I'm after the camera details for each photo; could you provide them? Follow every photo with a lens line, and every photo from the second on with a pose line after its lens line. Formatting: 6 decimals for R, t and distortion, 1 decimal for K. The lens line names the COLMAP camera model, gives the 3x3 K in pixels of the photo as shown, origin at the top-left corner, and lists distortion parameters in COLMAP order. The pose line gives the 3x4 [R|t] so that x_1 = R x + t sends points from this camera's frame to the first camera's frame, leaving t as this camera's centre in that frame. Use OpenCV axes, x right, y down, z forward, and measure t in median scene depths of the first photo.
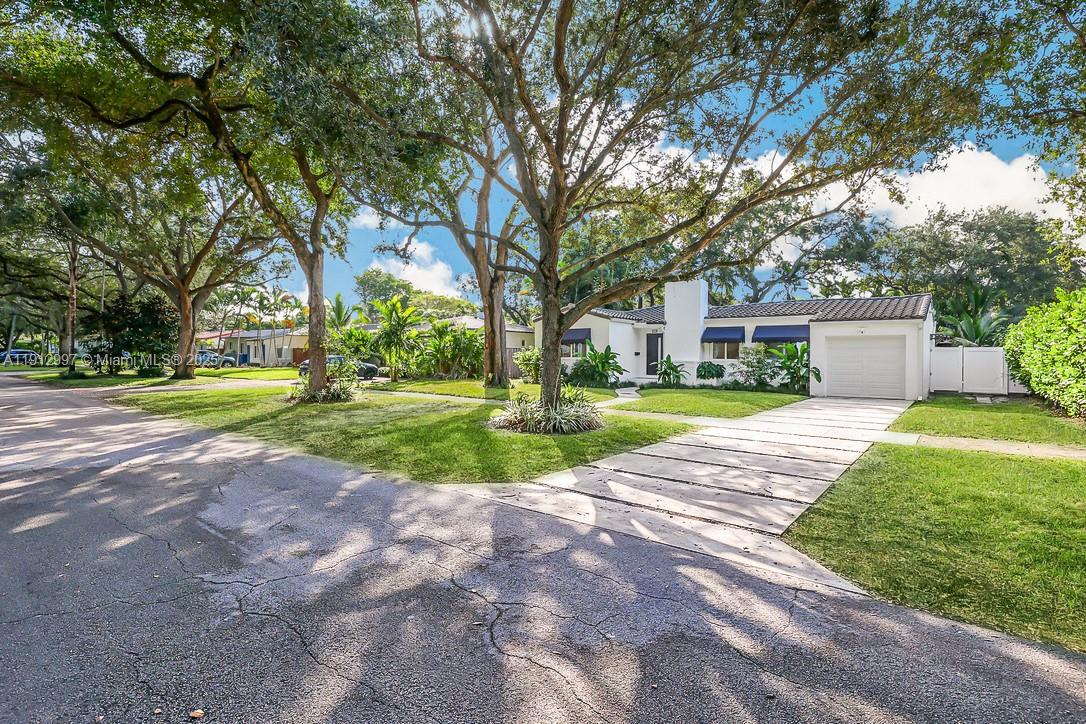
lens RADIAL K [[475.1, 0, 543.6], [0, 475.1, 359.2], [0, 0, 1]] dist [-0.000518, -0.000136]
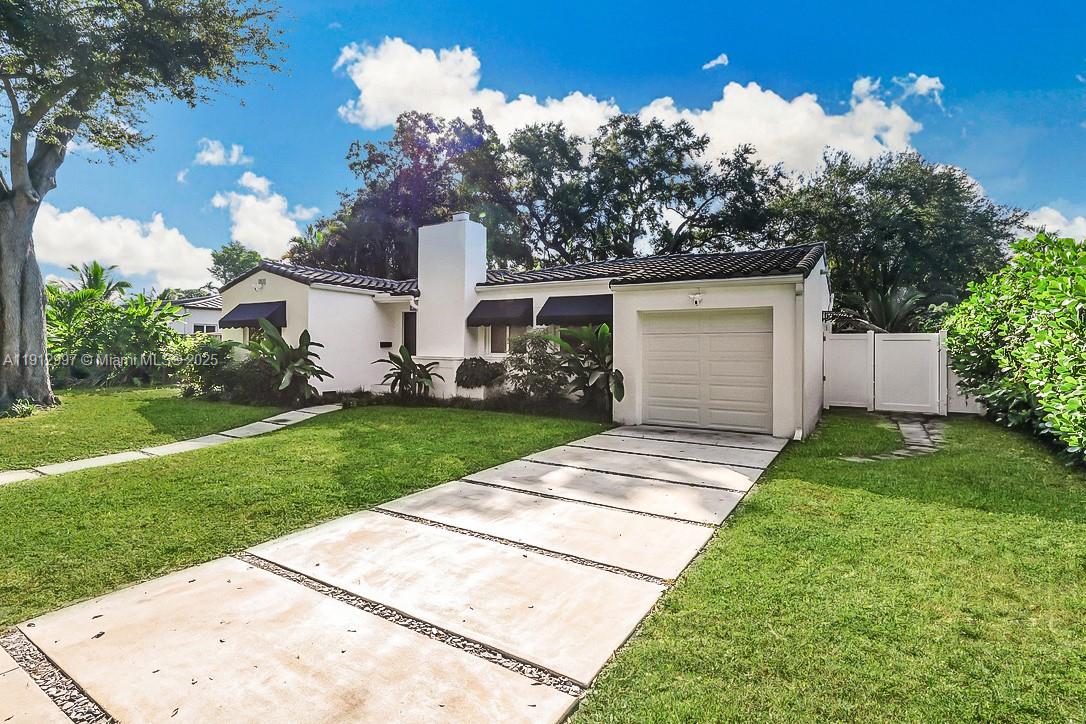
lens RADIAL K [[468.7, 0, 531.1], [0, 468.7, 351.9], [0, 0, 1]] dist [0.001592, 0.000024]
pose [[0.994391, -0.002740, 0.105729, 0.354941], [0.002331, 0.999989, 0.003985, -0.004673], [-0.105739, -0.003716, 0.994387, 0.415515]]
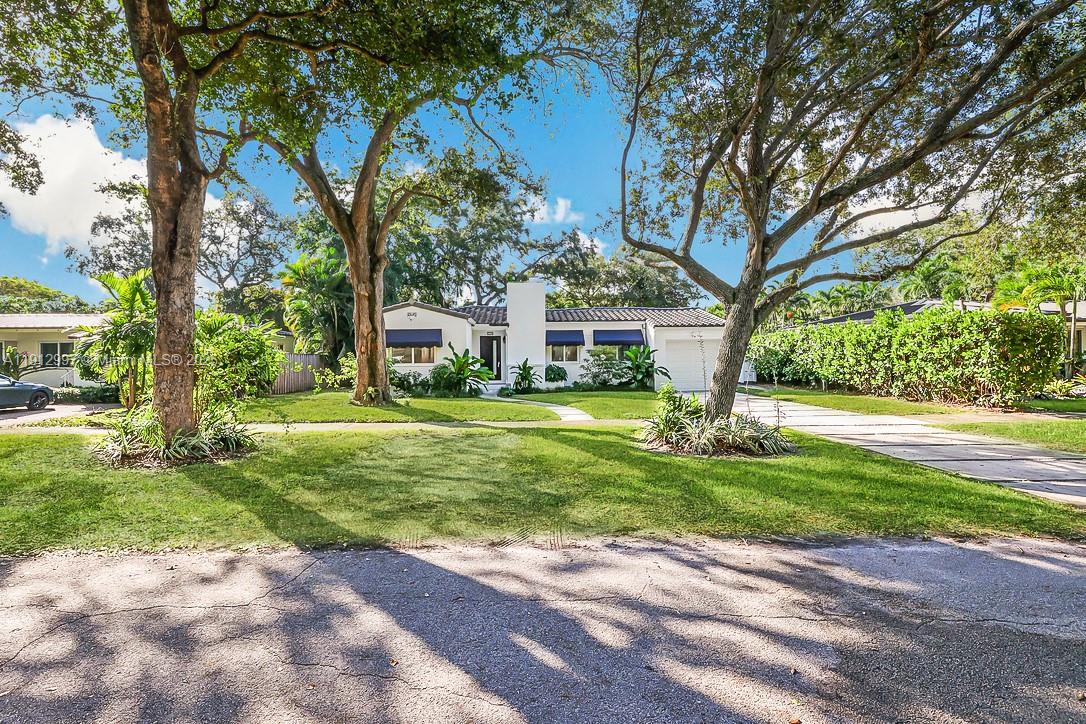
lens RADIAL K [[475.1, 0, 543.6], [0, 475.1, 359.2], [0, 0, 1]] dist [-0.000518, -0.000136]
pose [[0.804988, -0.018631, 0.592998, -0.269563], [0.023186, 0.999731, -0.000065, -0.006040], [-0.592837, 0.013802, 0.805204, 0.200617]]
